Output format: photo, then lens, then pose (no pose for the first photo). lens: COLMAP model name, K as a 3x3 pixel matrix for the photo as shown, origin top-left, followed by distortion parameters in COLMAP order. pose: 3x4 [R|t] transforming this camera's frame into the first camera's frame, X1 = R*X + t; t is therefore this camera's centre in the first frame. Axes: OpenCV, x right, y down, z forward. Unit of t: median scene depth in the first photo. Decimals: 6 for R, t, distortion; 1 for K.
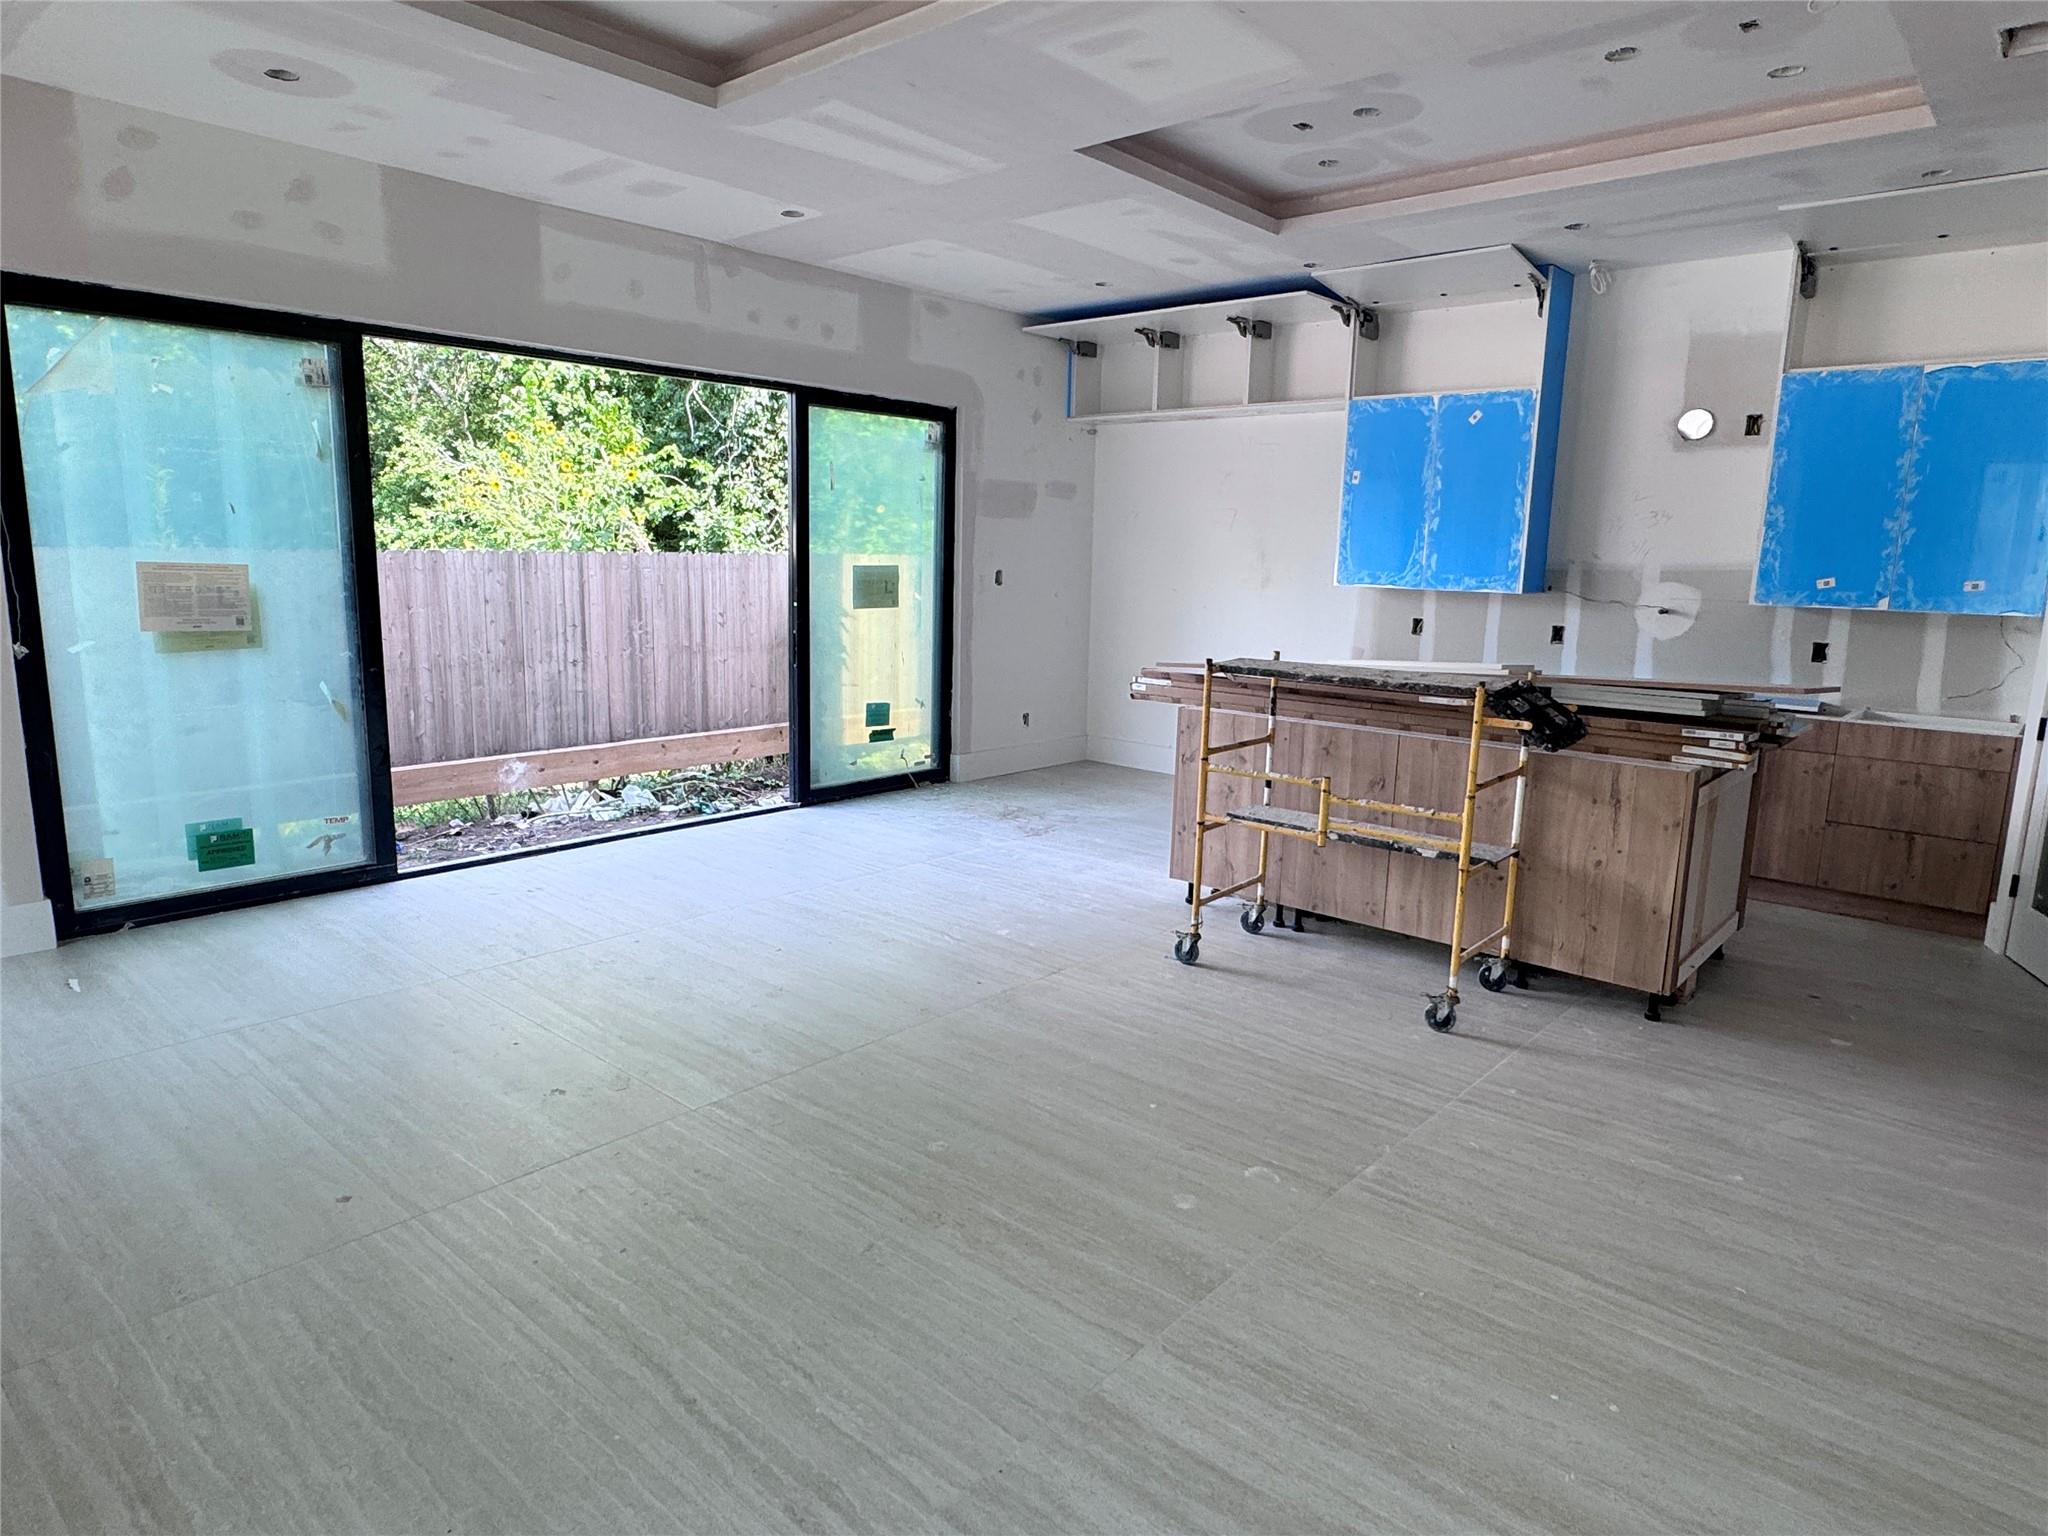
lens RADIAL K [[1222.9, 0, 1030.2], [0, 1222.9, 769.5], [0, 0, 1]] dist [-0.002983, 0.005018]
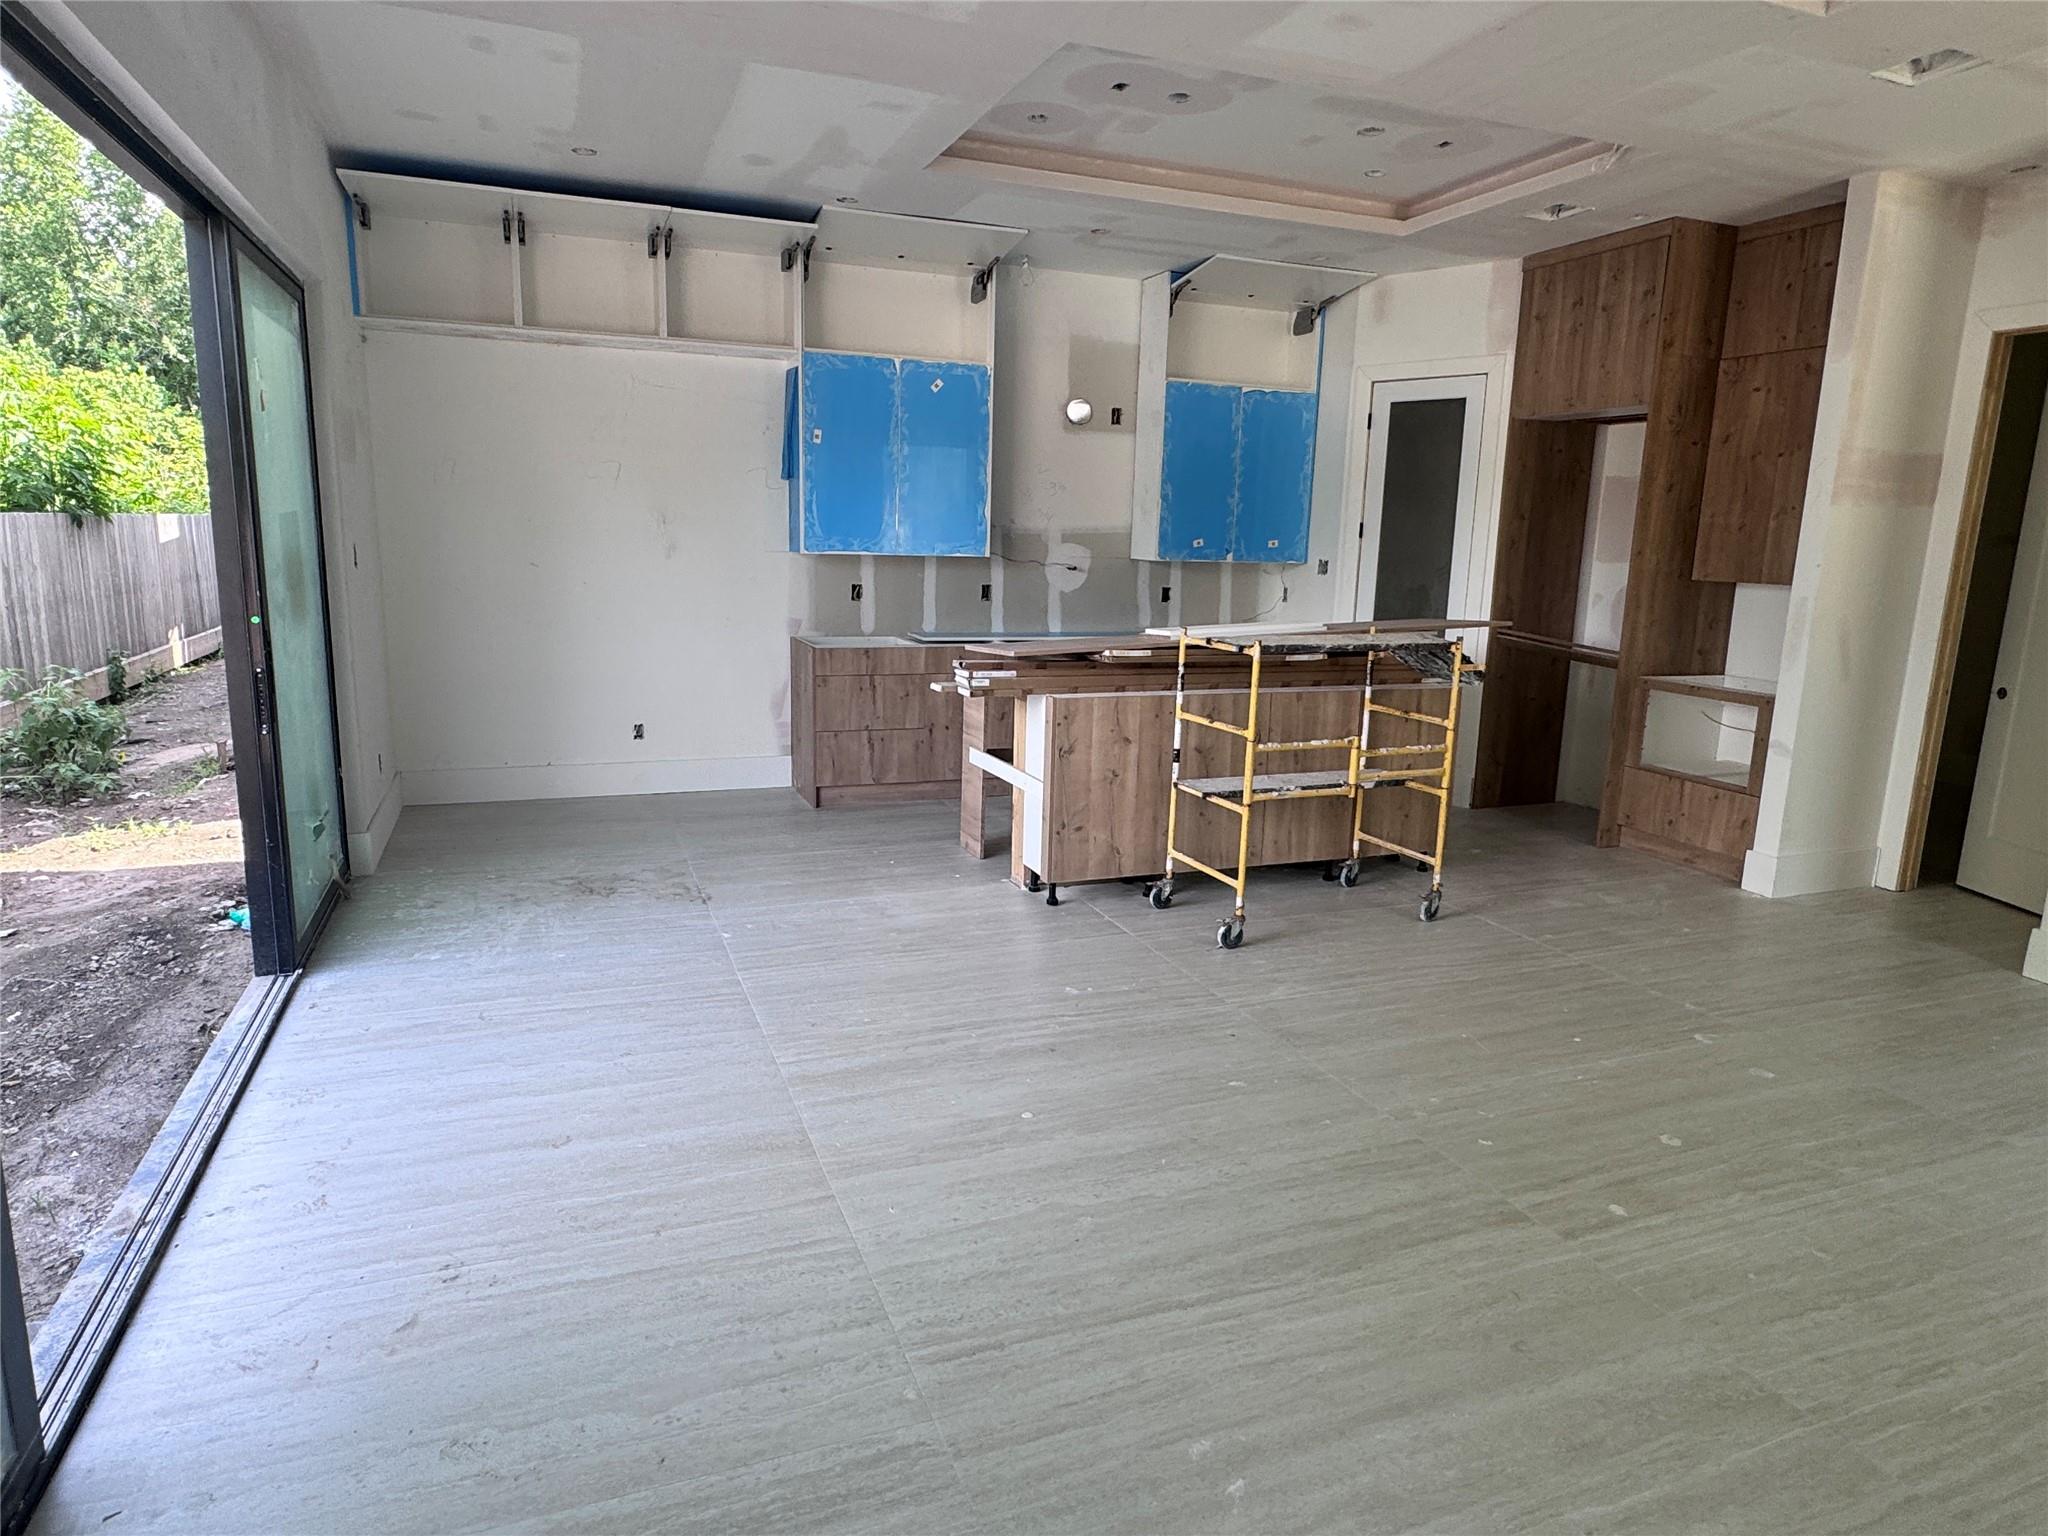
lens RADIAL K [[1222.9, 0, 1028.0], [0, 1222.9, 763.4], [0, 0, 1]] dist [-0.002983, 0.005018]
pose [[0.456375, -0.180432, 0.871301, -0.680675], [0.143244, 0.981350, 0.128192, -0.120703], [-0.878182, 0.066305, 0.473709, 0.577580]]
